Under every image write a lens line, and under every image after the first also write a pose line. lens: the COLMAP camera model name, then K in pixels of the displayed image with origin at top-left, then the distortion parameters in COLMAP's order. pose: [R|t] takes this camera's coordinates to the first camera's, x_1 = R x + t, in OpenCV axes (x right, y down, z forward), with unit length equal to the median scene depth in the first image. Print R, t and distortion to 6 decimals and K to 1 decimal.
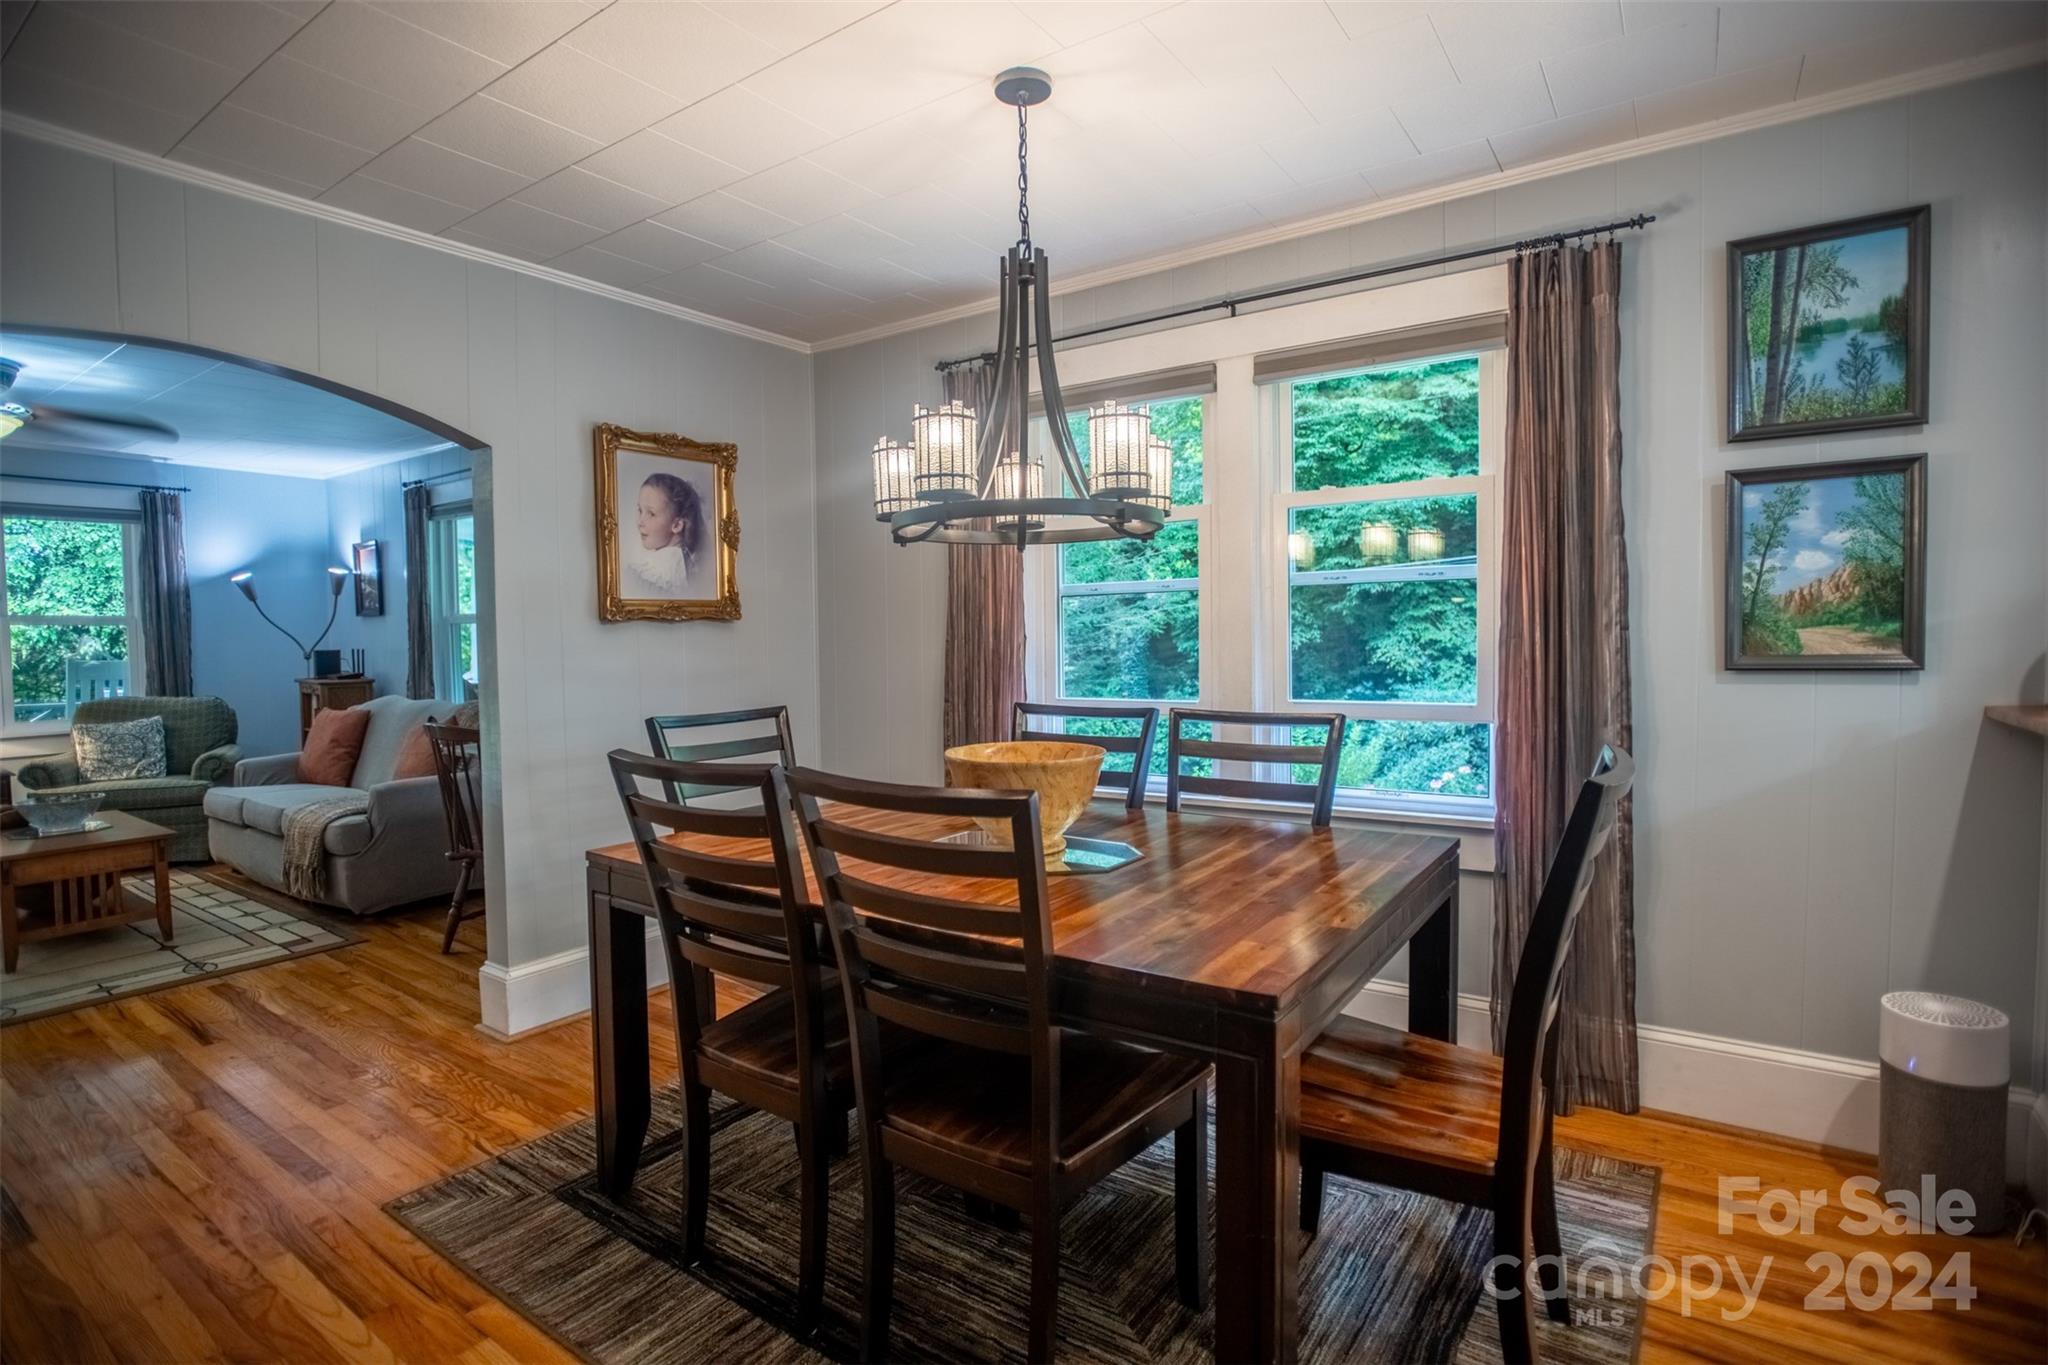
lens RADIAL K [[997.3, 0, 1024.0], [0, 997.3, 682.5], [0, 0, 1]] dist [-0.050927, 0.019538]
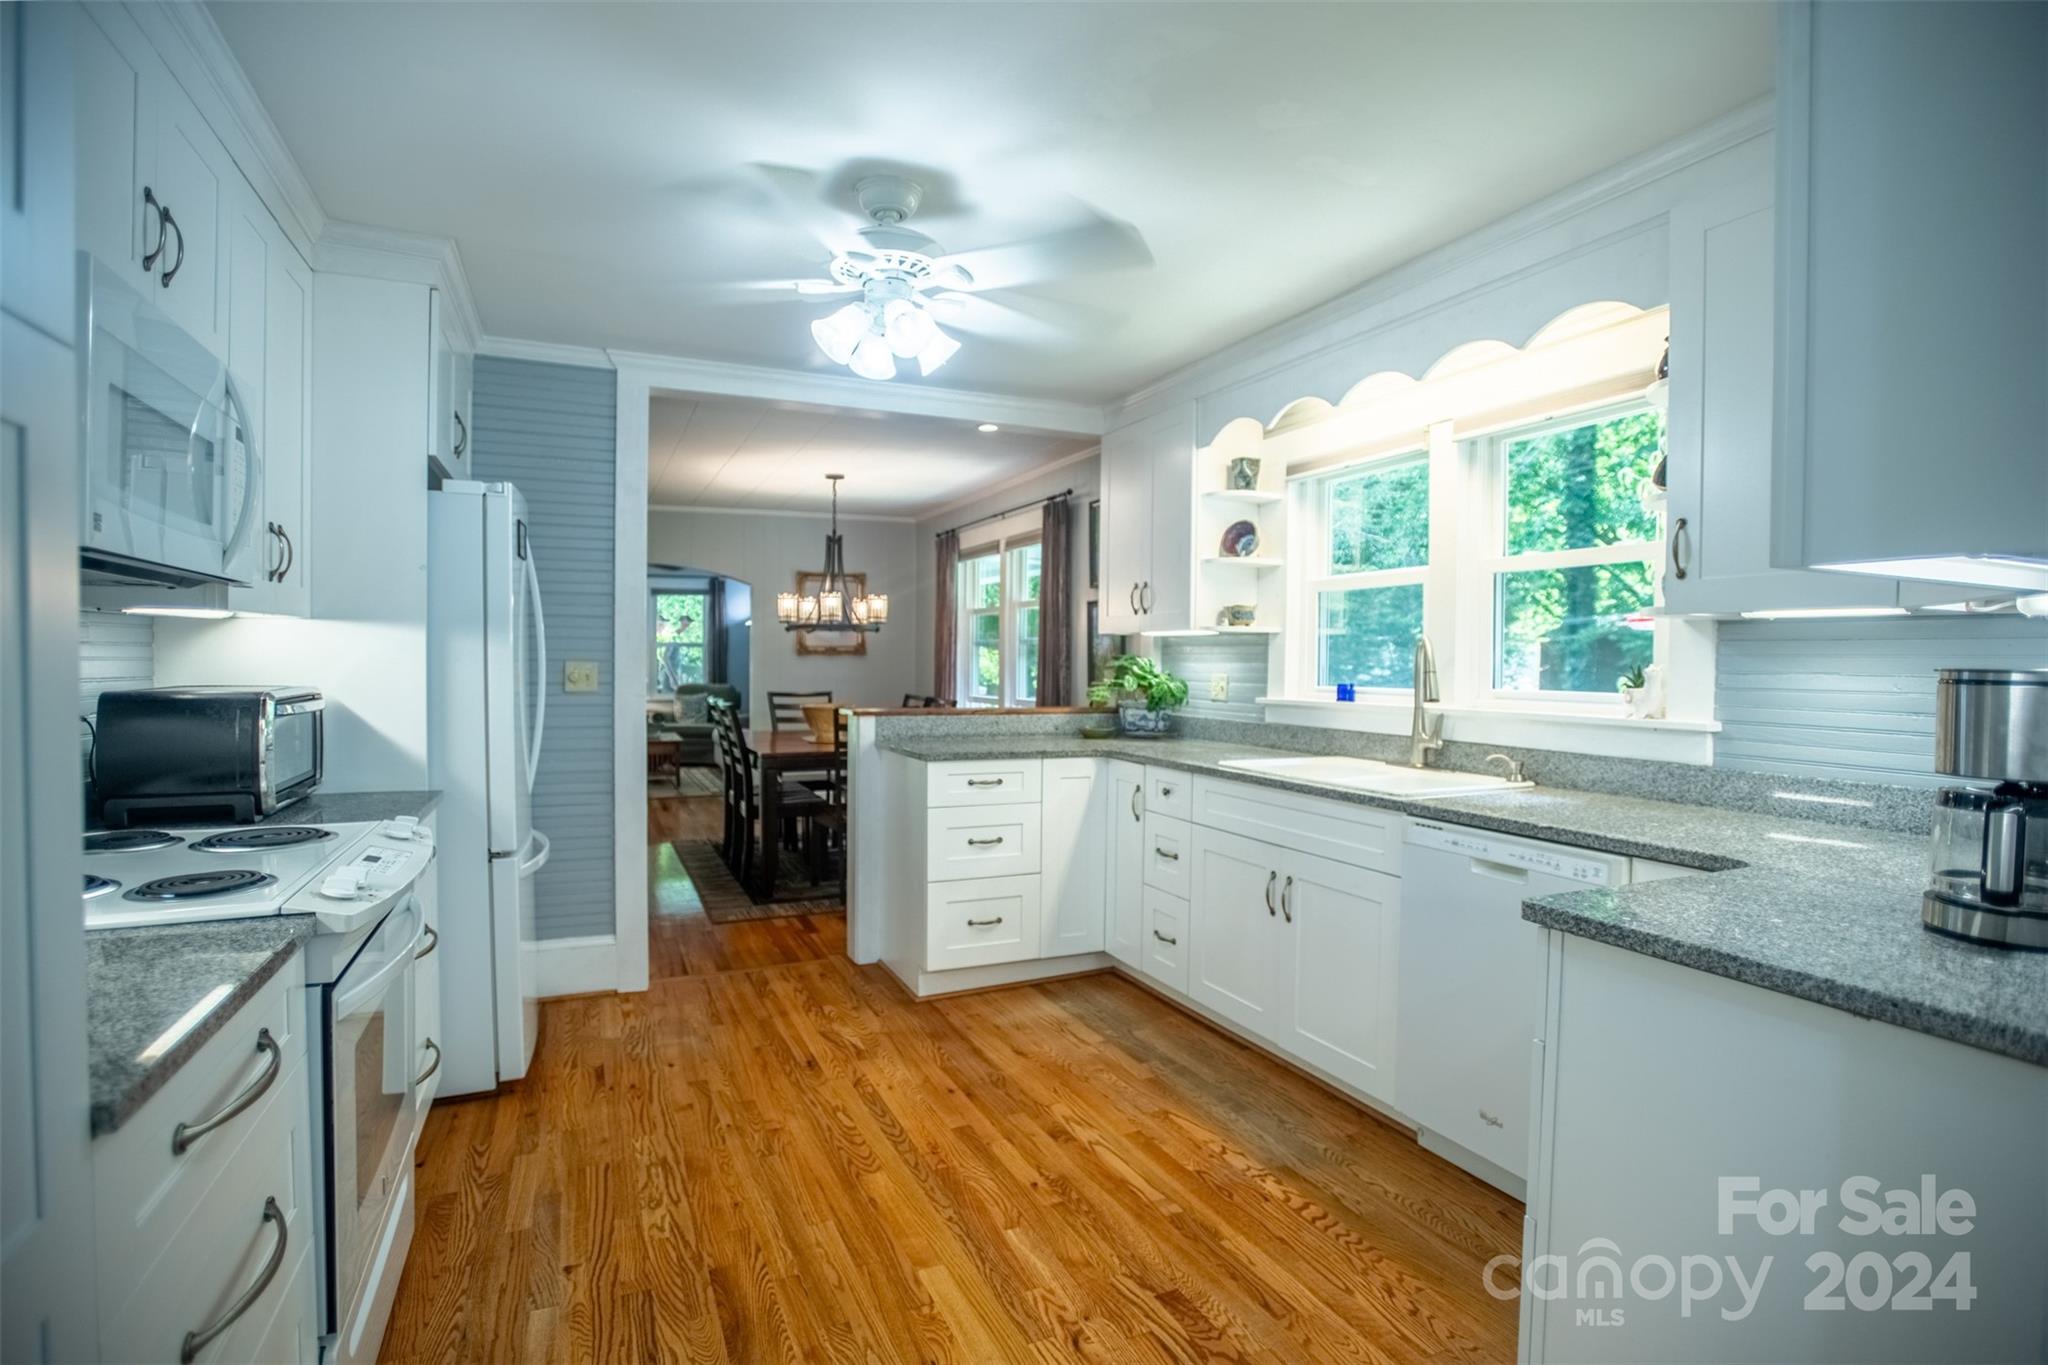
lens RADIAL K [[997.3, 0, 1024.0], [0, 997.3, 682.5], [0, 0, 1]] dist [-0.050927, 0.019538]
pose [[0.864046, 0.030321, -0.502499, 0.684076], [-0.039544, 0.999188, -0.007704, 0.002252], [0.501858, 0.026528, 0.864543, -0.434293]]
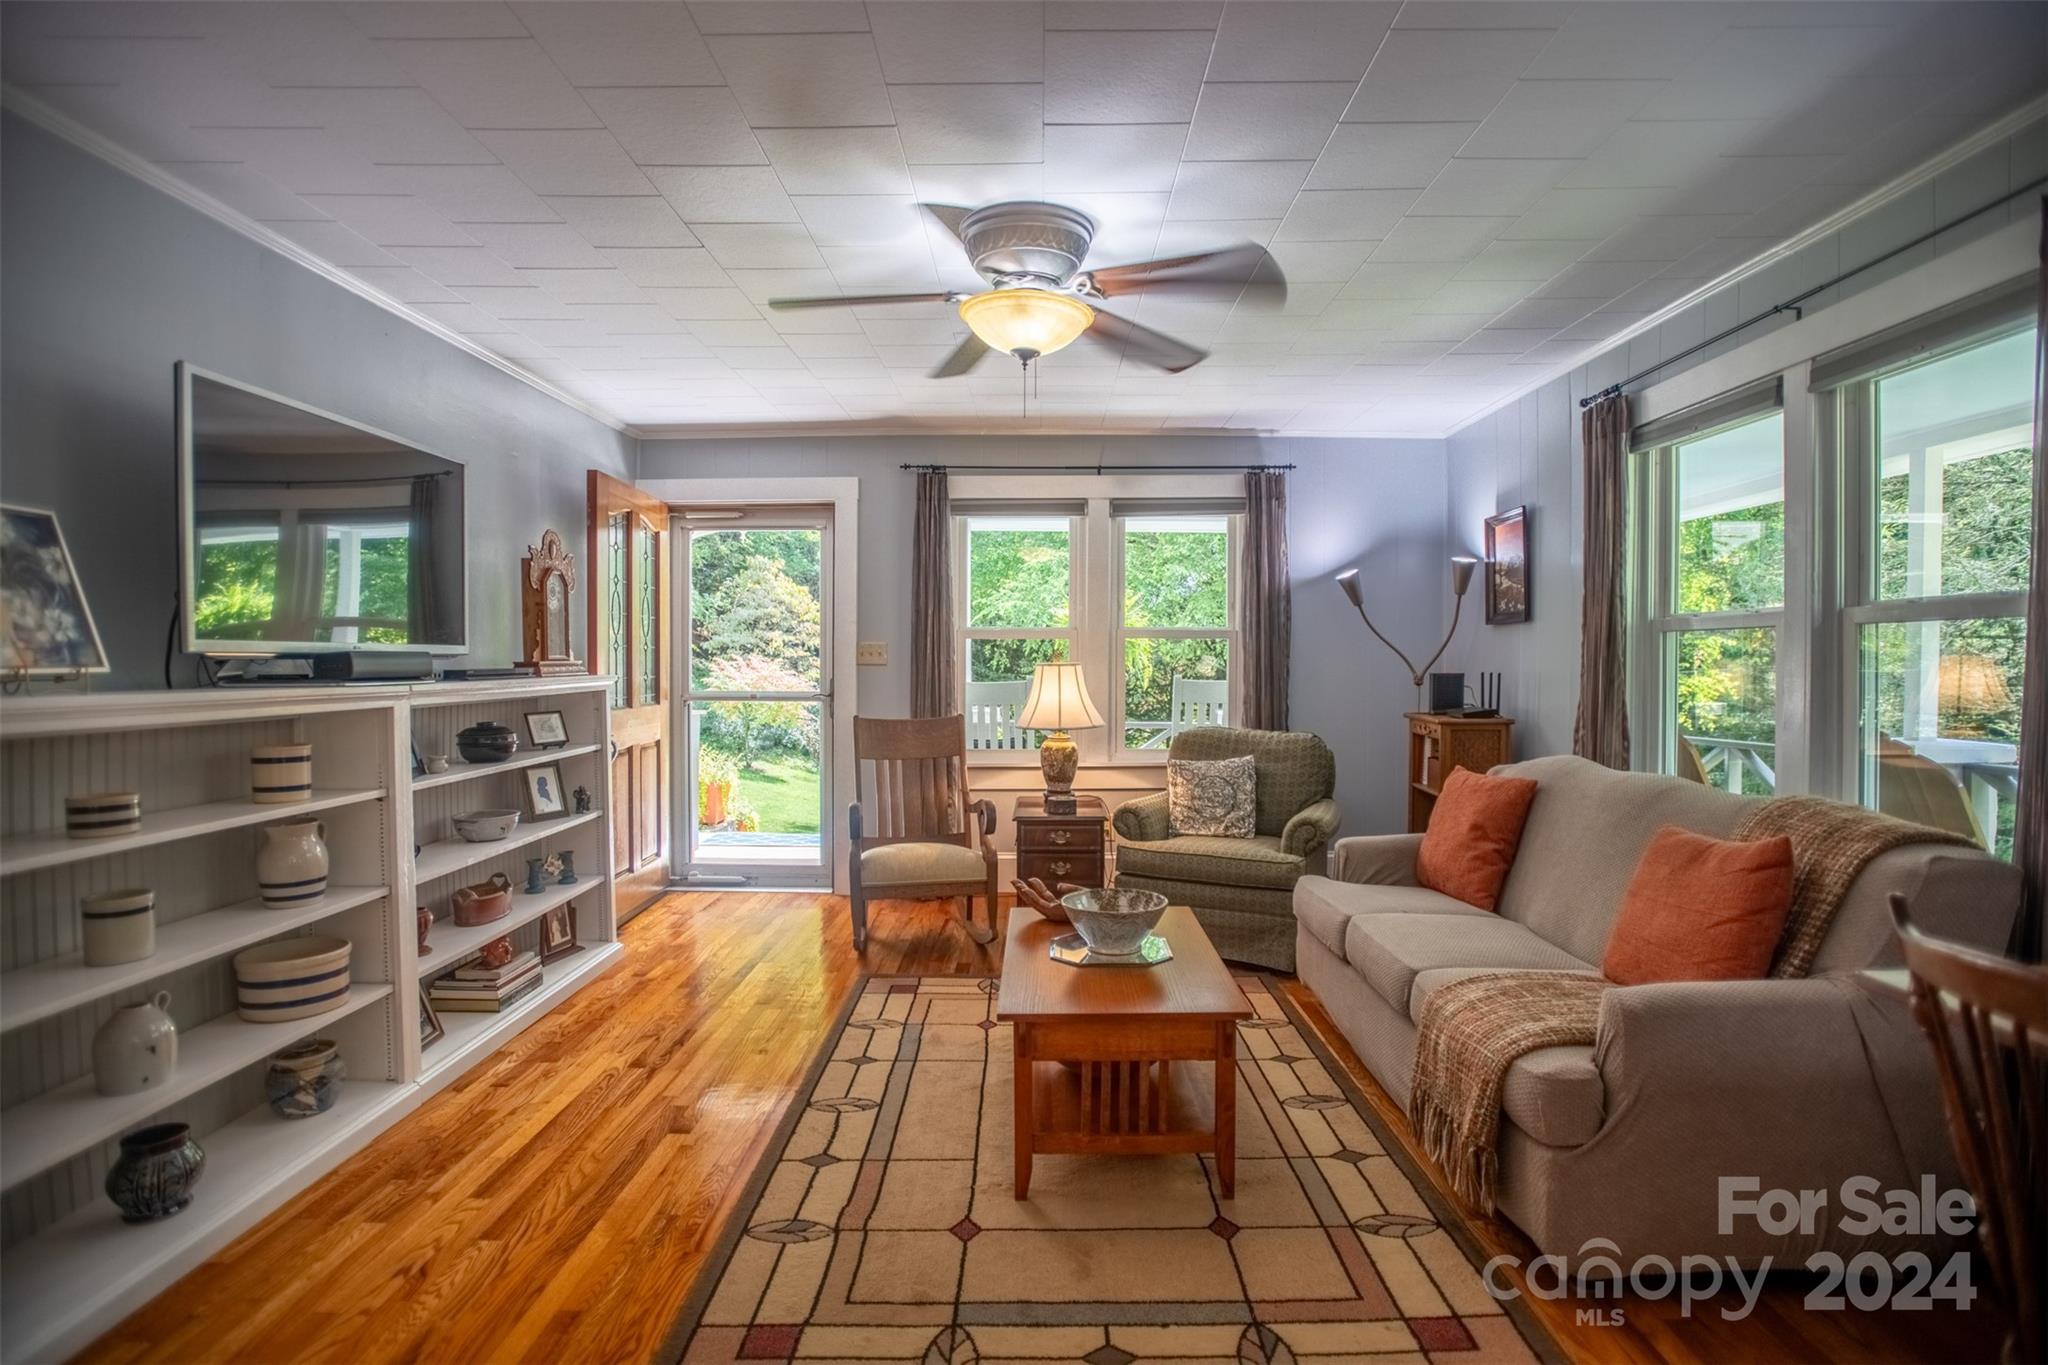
lens RADIAL K [[987.1, 0, 1028.1], [0, 987.1, 684.9], [0, 0, 1]] dist [-0.064106, 0.022786]
pose [[0.567166, 0.026296, -0.823184, -0.347644], [-0.044552, 0.999006, 0.001217, -0.014085], [0.822398, 0.035984, 0.567774, 0.403688]]
